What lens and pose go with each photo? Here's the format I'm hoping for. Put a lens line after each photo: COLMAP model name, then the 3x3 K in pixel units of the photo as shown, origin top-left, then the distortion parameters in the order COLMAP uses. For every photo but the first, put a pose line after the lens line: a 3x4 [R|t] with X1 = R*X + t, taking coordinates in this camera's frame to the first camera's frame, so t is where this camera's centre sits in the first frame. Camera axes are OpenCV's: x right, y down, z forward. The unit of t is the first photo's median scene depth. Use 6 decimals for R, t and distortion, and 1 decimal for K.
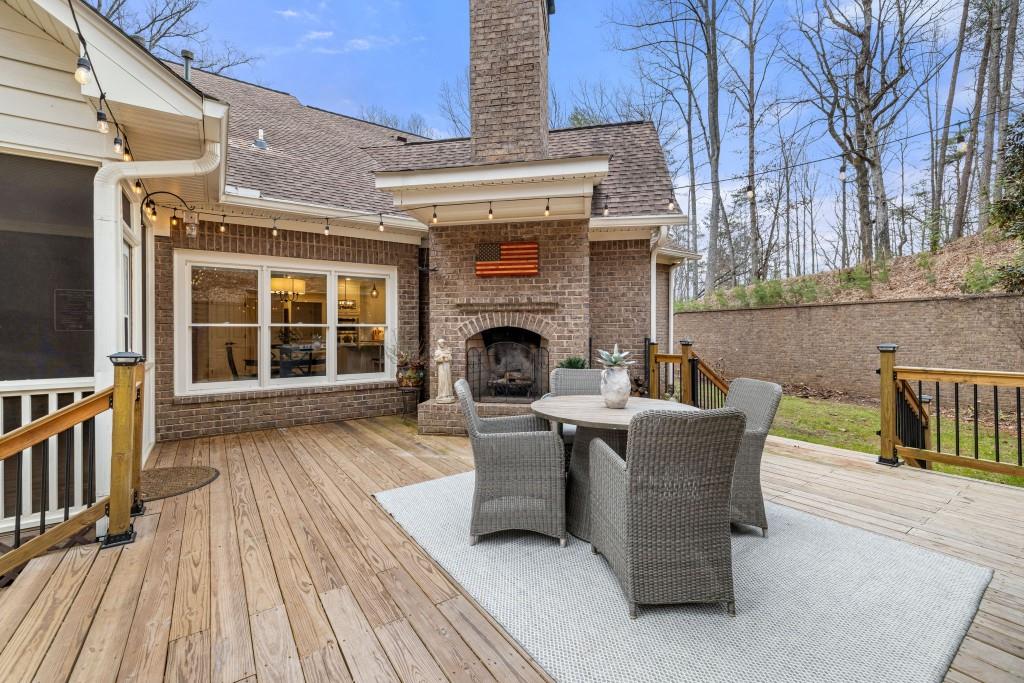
lens RADIAL K [[426.3, 0, 514.3], [0, 426.3, 335.7], [0, 0, 1]] dist [-0.004085, 0.001861]
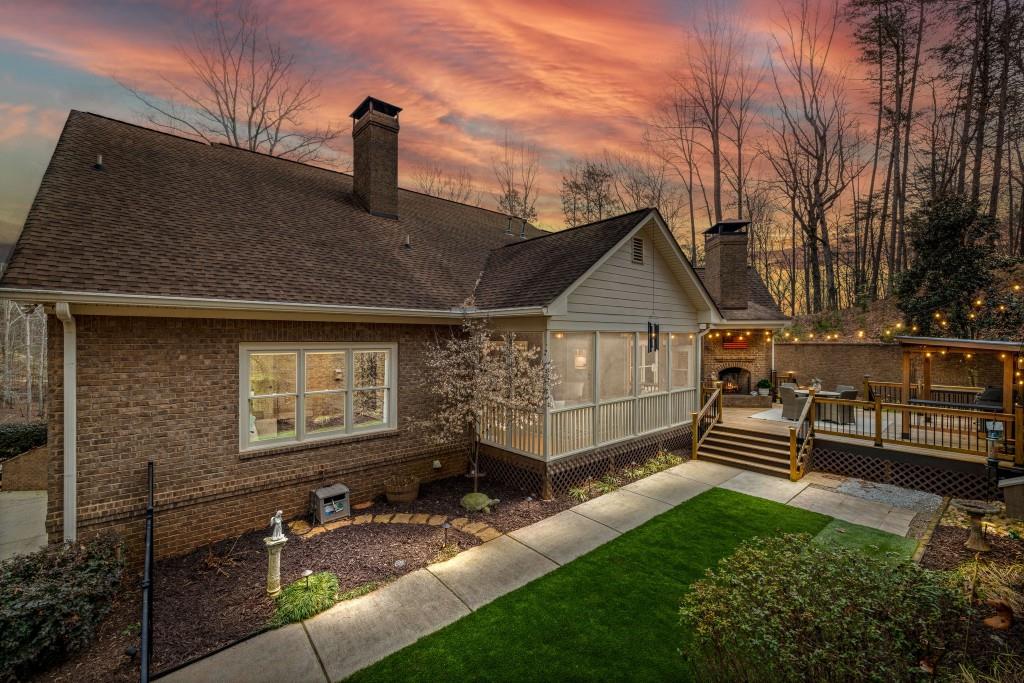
lens RADIAL K [[426.3, 0, 509.6], [0, 426.3, 341.7], [0, 0, 1]] dist [-0.004085, 0.001861]
pose [[0.994398, 0.004904, 0.105584, -0.332935], [-0.004404, 0.999978, -0.004964, -0.031682], [-0.105606, 0.004471, 0.994398, -0.297121]]
